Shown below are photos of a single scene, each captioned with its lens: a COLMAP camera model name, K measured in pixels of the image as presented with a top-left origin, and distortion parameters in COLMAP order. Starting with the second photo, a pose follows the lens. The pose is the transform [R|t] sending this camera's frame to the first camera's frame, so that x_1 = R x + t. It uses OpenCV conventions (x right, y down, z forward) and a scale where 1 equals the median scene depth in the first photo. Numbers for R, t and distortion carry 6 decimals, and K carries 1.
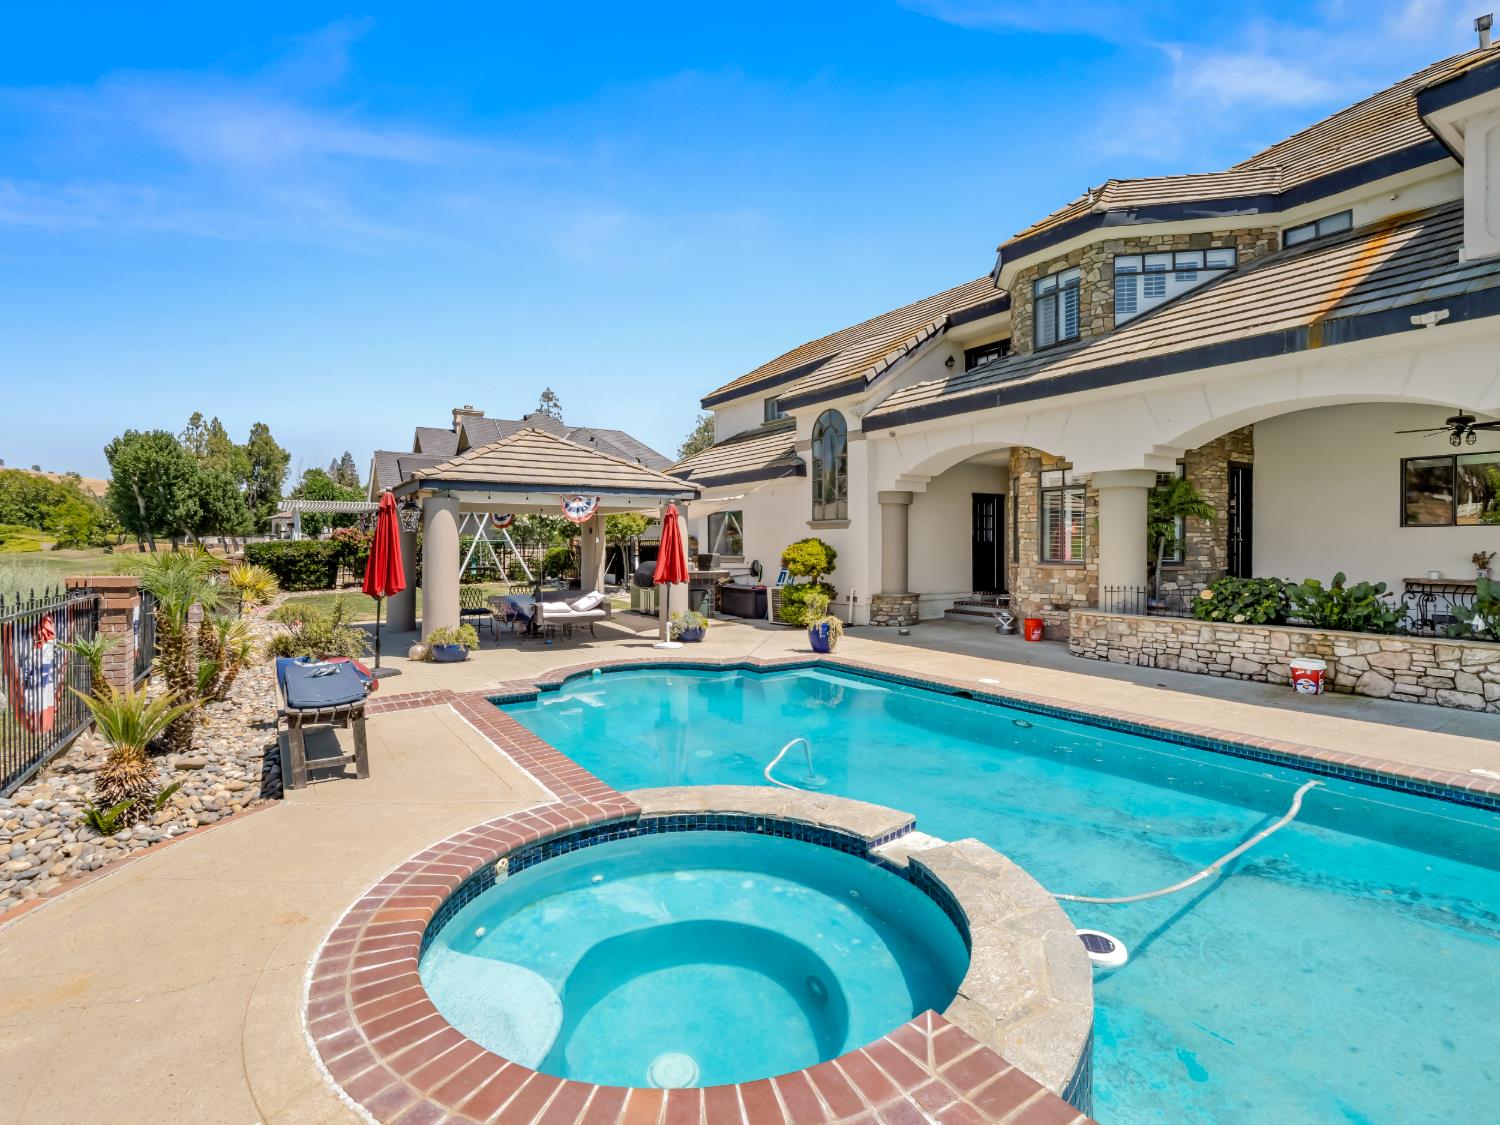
lens RADIAL K [[727.9, 0, 746.3], [0, 727.9, 553.2], [0, 0, 1]] dist [-0.008757, -0.008416]
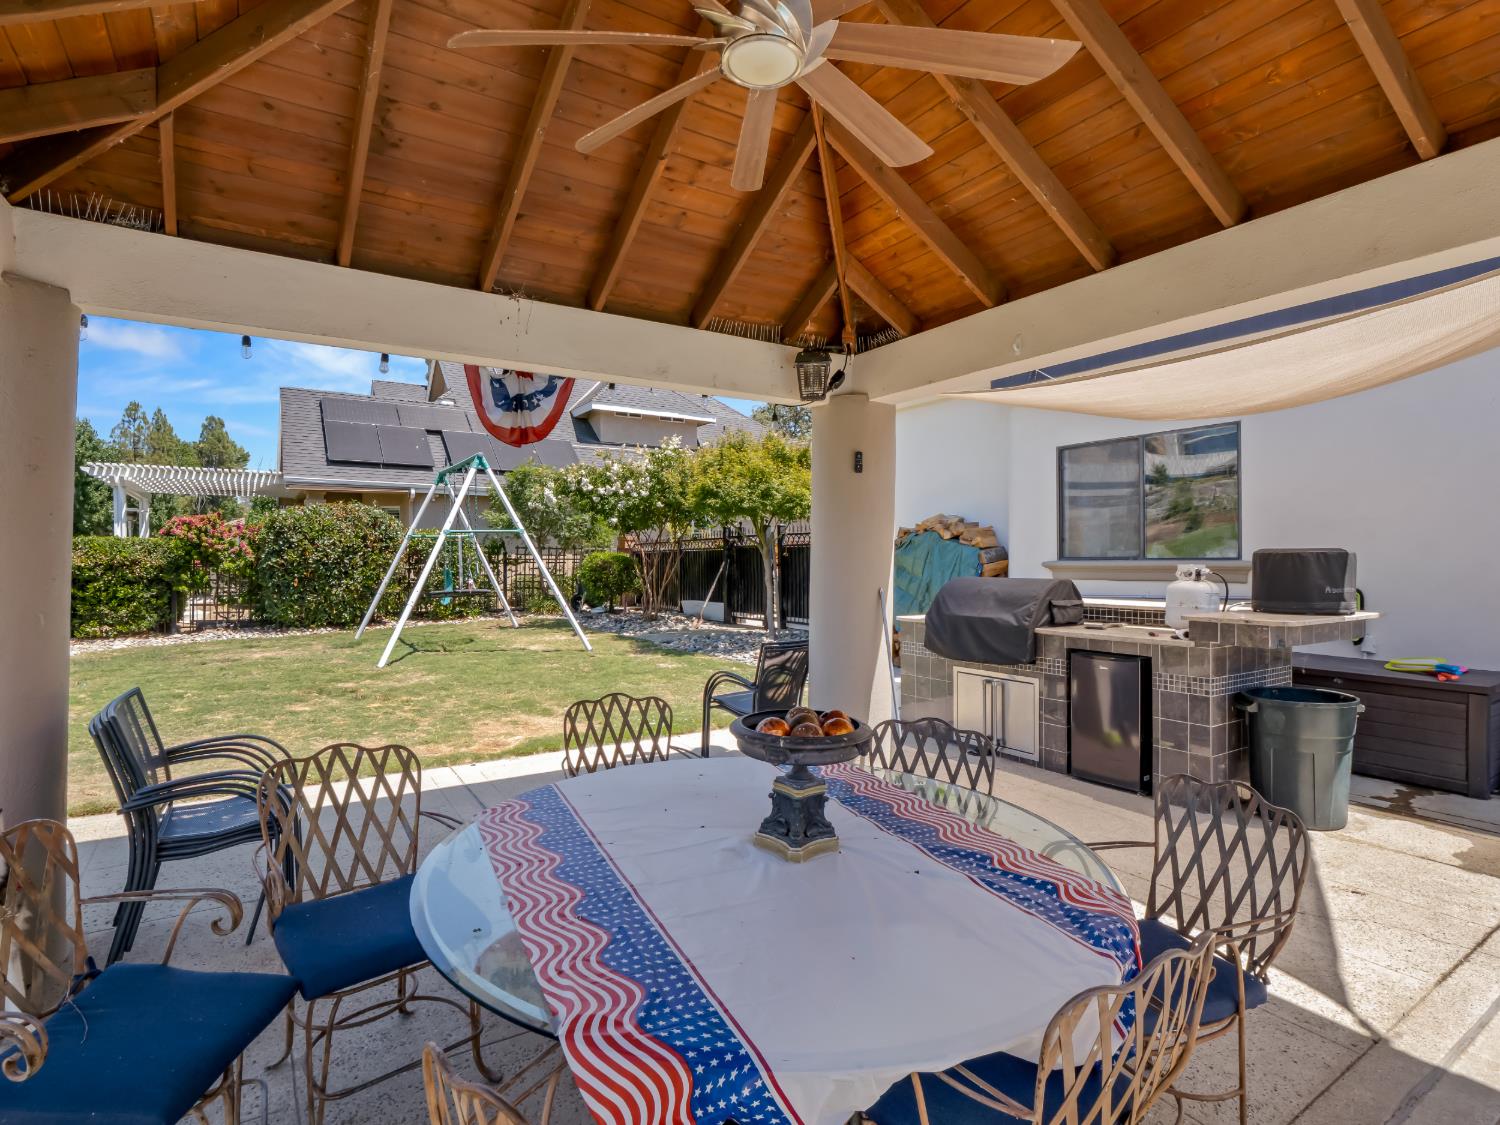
lens RADIAL K [[766.0, 0, 758.1], [0, 766.0, 576.2], [0, 0, 1]] dist [-0.015423, -0.001397]
pose [[0.999969, -0.002558, 0.007487, -0.049830], [0.002474, 0.999933, 0.011273, 0.001343], [-0.007515, -0.011254, 0.999908, 0.143281]]
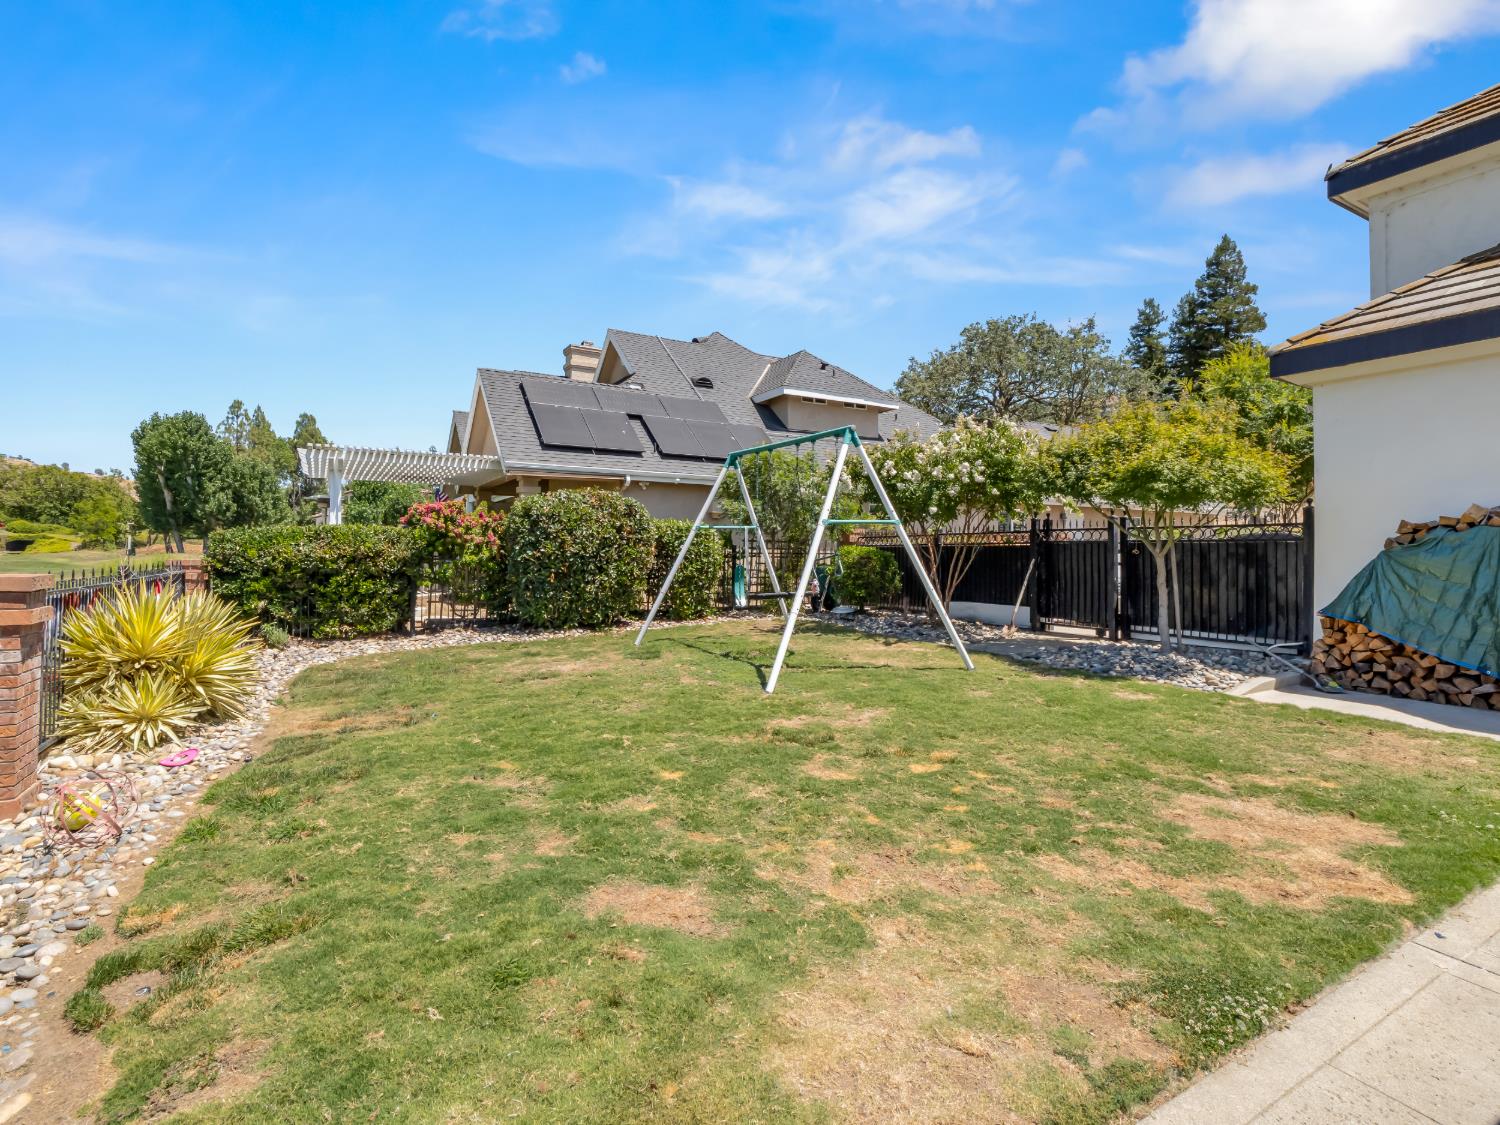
lens RADIAL K [[727.9, 0, 748.2], [0, 727.9, 547.3], [0, 0, 1]] dist [-0.008757, -0.008416]
pose [[0.998858, 0.006155, -0.047372, -0.103379], [-0.006920, 0.999848, -0.016002, 0.000362], [0.047266, 0.016311, 0.998749, 0.171018]]
